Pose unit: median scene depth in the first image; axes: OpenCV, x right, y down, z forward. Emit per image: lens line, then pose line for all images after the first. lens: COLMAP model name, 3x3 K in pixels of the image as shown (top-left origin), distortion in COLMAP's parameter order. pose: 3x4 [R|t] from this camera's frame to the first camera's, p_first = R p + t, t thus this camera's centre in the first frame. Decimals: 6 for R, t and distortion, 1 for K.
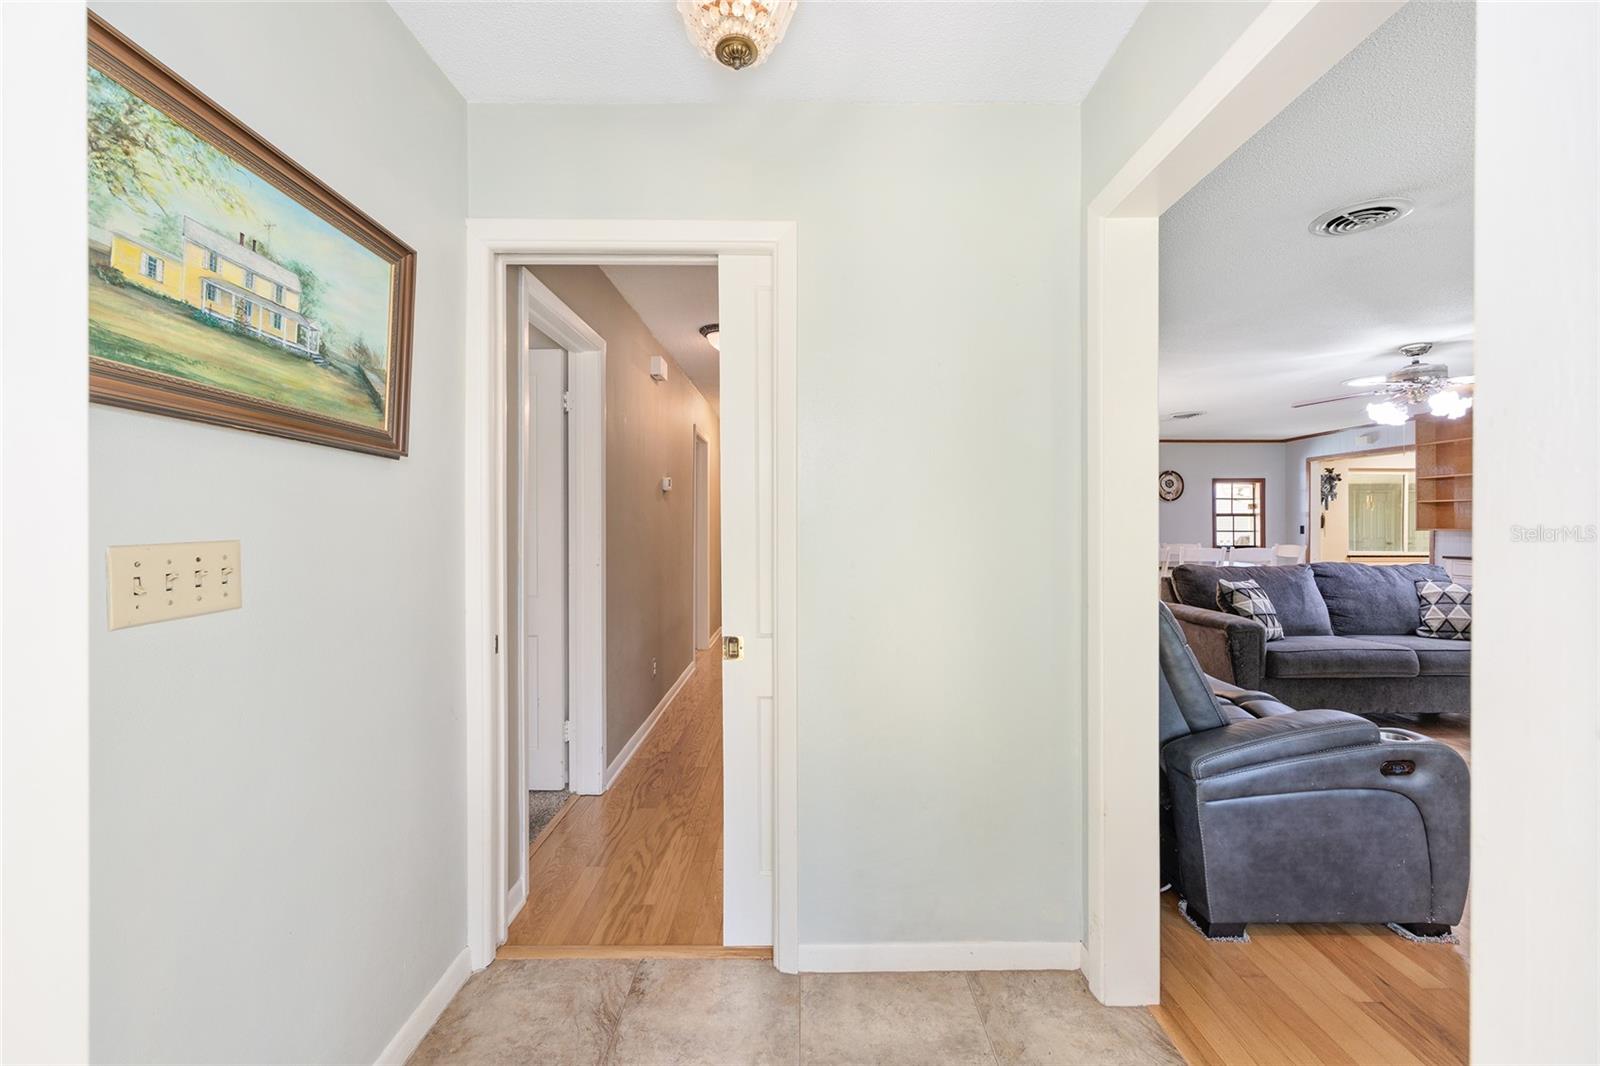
lens RADIAL K [[641.8, 0, 805.0], [0, 641.8, 528.9], [0, 0, 1]] dist [0.000264, 0.001735]
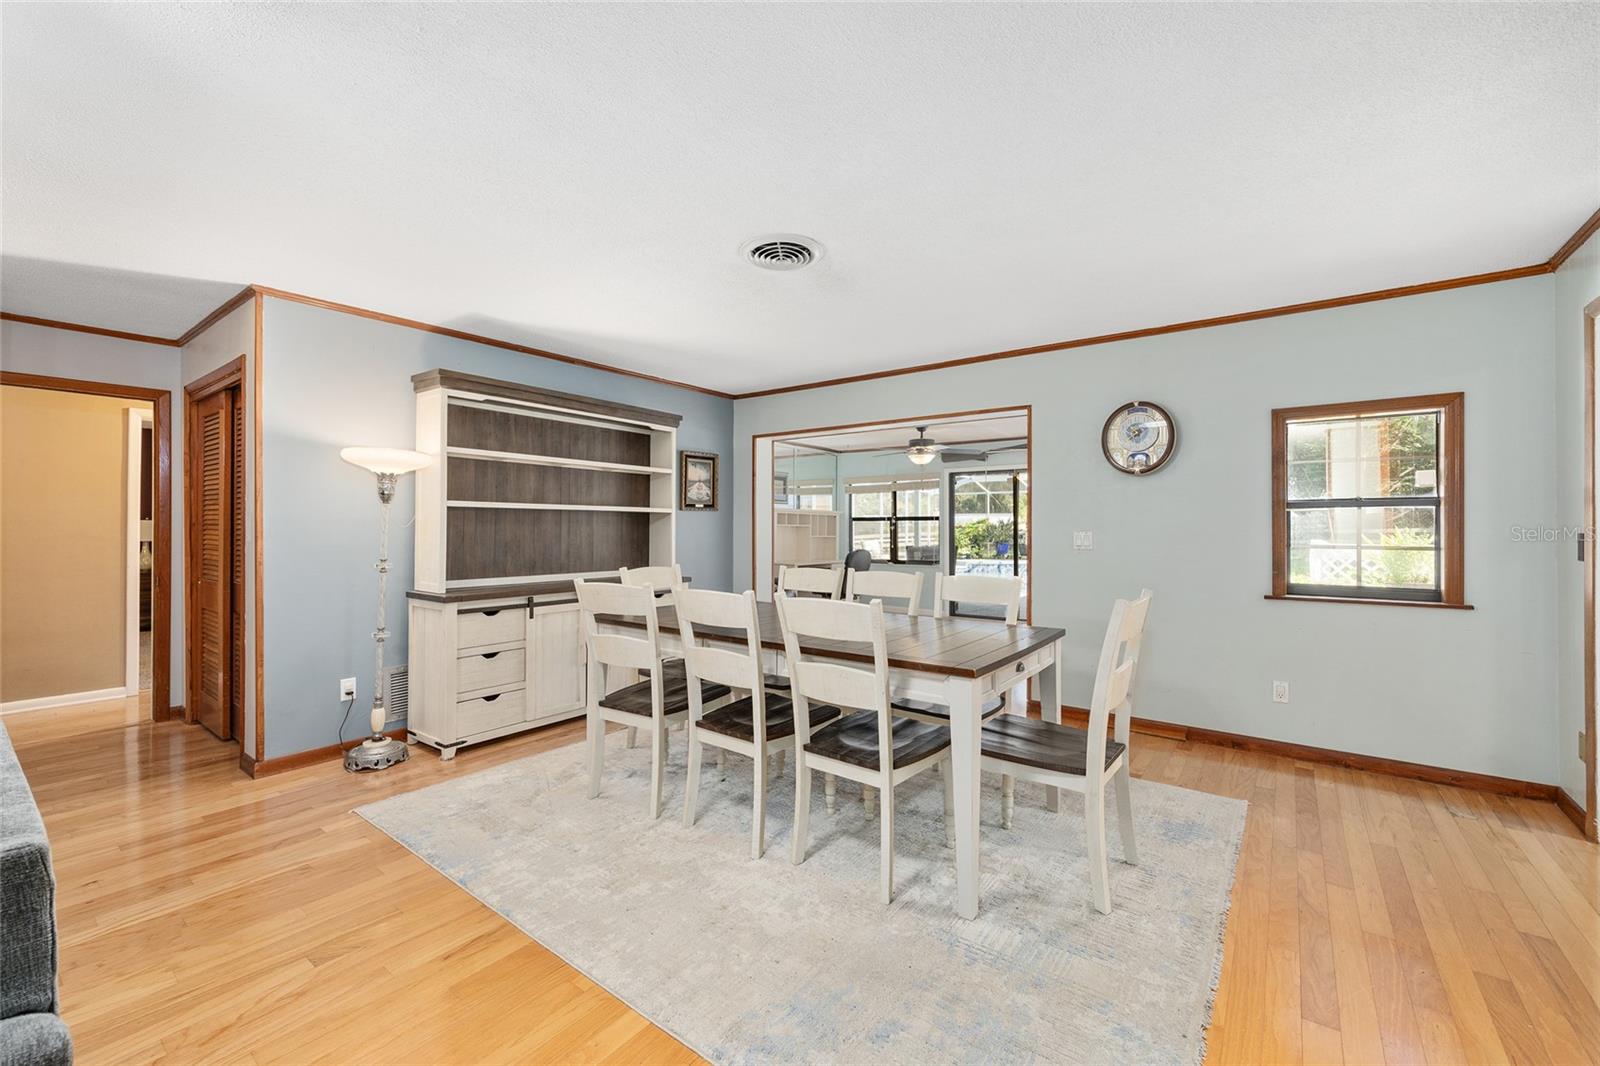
lens RADIAL K [[642.3, 0, 811.5], [0, 642.3, 533.6], [0, 0, 1]] dist [-0.004488, 0.001480]
pose [[0.793726, 0.015215, -0.608086, 3.927171], [-0.008910, 0.999871, 0.013388, -0.044951], [0.608211, -0.005208, 0.793758, 3.196758]]
